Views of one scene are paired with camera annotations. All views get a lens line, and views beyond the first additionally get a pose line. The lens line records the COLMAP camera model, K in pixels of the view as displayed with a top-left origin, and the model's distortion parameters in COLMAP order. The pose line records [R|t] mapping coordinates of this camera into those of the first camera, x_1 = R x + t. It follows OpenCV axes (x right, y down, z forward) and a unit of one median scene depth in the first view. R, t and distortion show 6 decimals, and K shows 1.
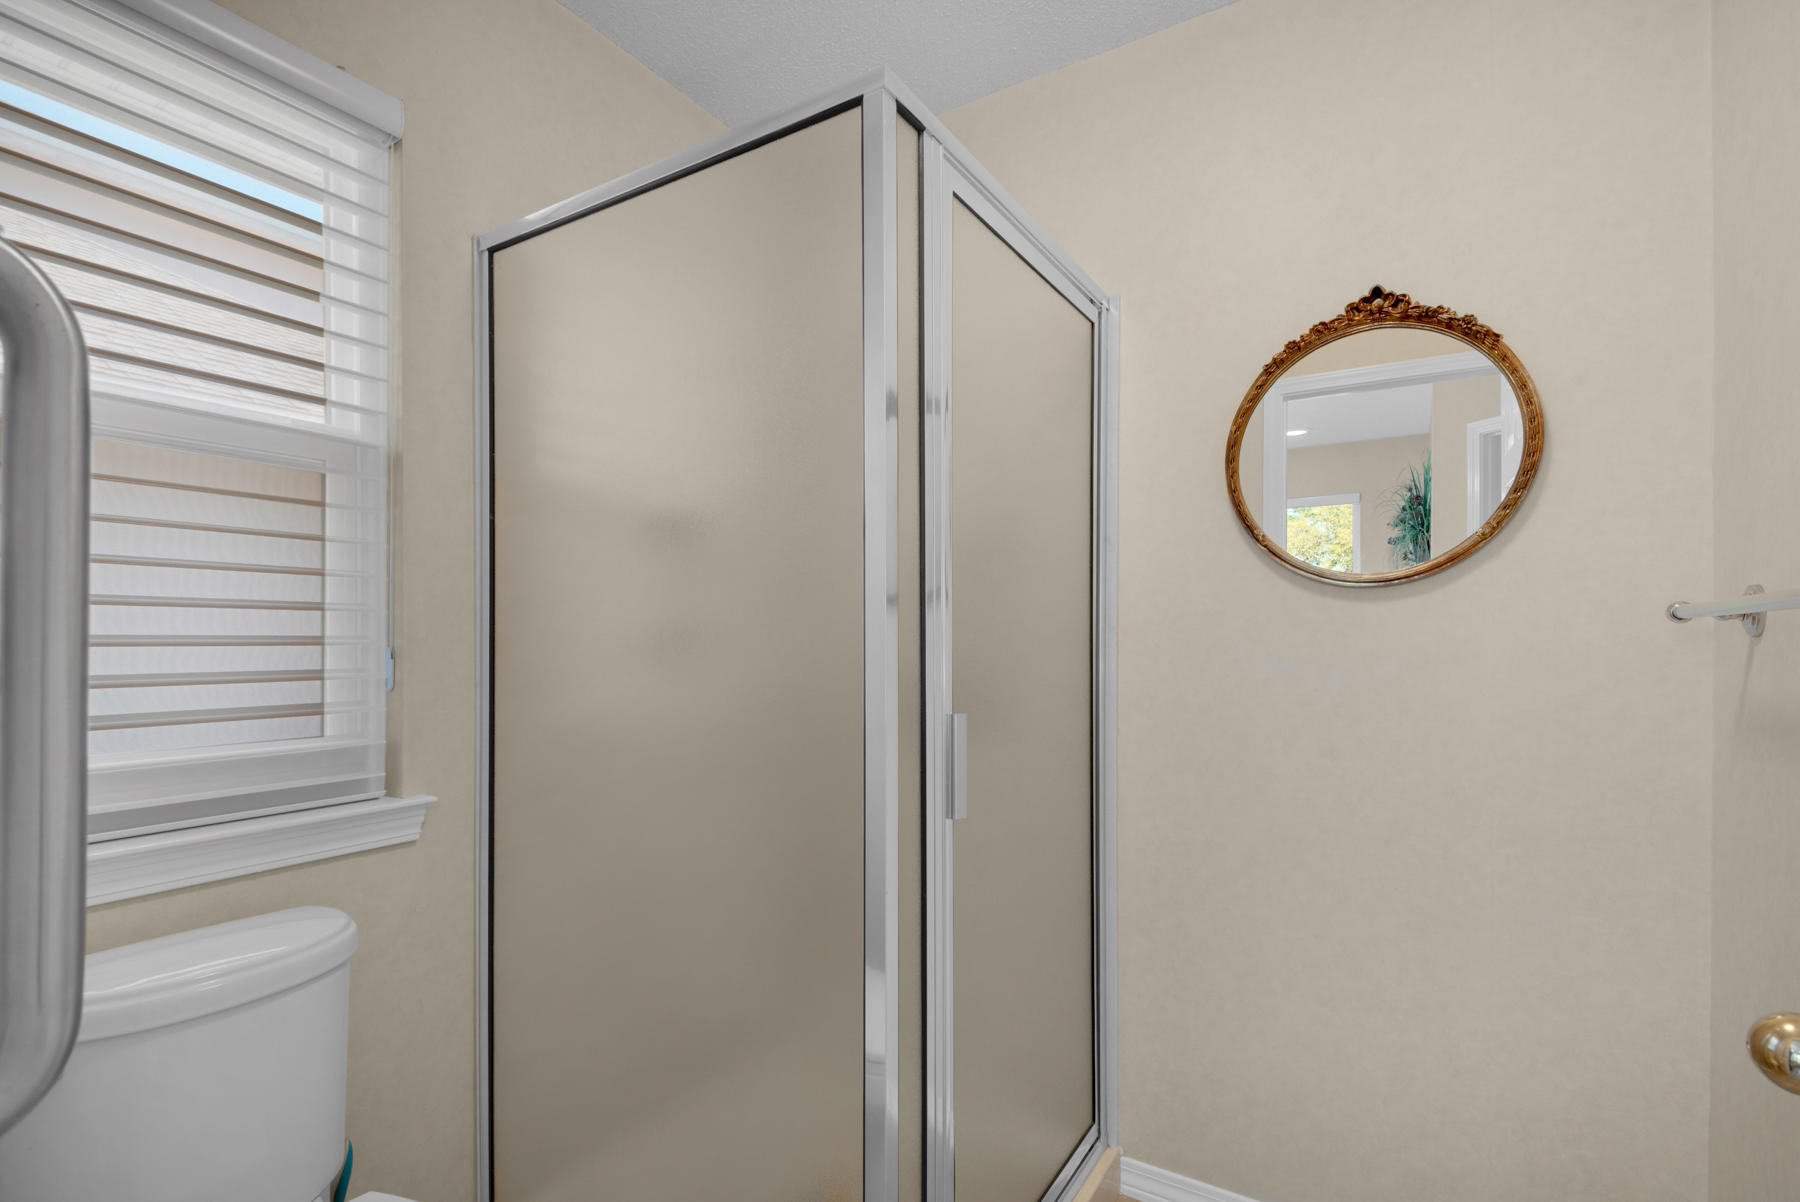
lens RADIAL K [[823.7, 0, 889.1], [0, 823.7, 633.9], [0, 0, 1]] dist [0.034893, -0.018677]
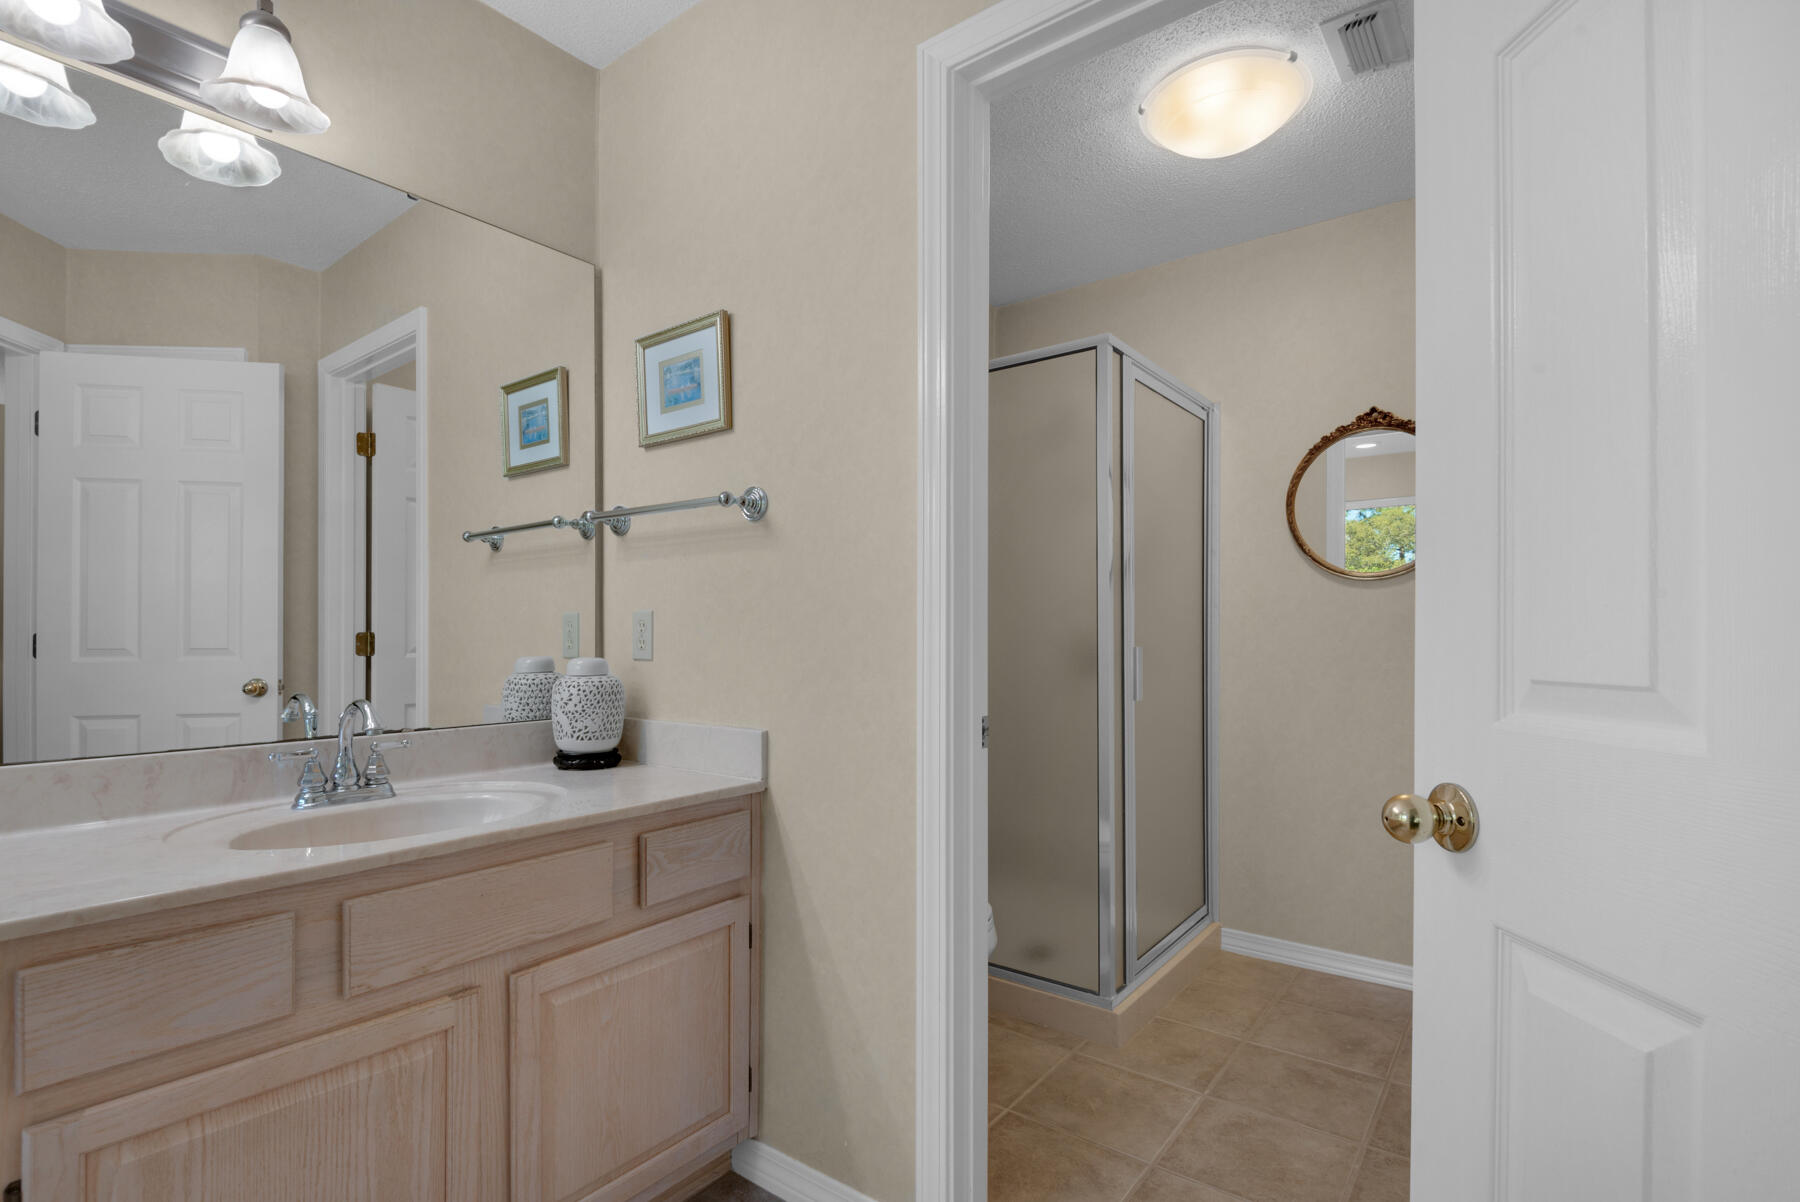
lens RADIAL K [[831.5, 0, 888.8], [0, 831.5, 615.8], [0, 0, 1]] dist [-0.008708, -0.000769]
pose [[0.995950, 0.001169, -0.089906, -0.250359], [-0.002137, 0.999941, -0.010675, 0.036073], [0.089888, 0.010824, 0.995893, -0.761408]]
